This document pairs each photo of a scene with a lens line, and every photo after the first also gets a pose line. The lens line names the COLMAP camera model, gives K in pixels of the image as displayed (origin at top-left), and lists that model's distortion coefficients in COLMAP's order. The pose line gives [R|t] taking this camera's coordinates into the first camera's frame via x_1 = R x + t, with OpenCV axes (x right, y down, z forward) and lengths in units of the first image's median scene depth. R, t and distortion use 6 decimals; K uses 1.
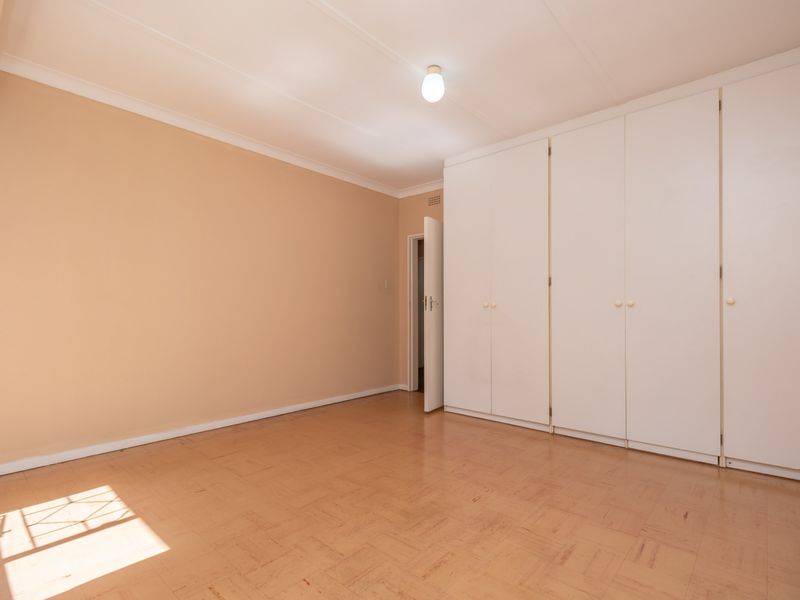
lens RADIAL K [[398.8, 0, 400.6], [0, 398.8, 305.4], [0, 0, 1]] dist [0.013459, -0.005415]
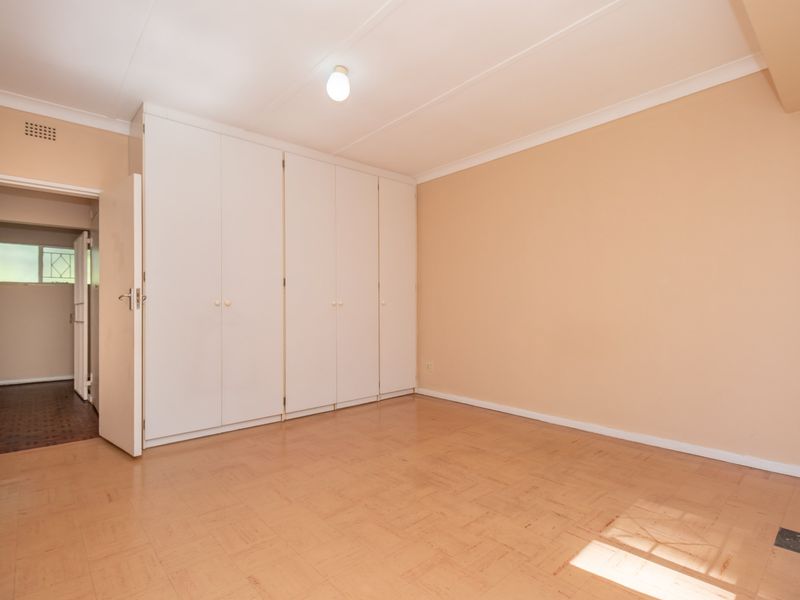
lens RADIAL K [[398.8, 0, 400.0], [0, 398.8, 301.9], [0, 0, 1]] dist [0.013459, -0.005415]
pose [[0.130175, 0.015311, 0.991373, -0.775751], [-0.007617, 0.999867, -0.014442, 0.008252], [-0.991462, -0.005672, 0.130274, 0.626537]]
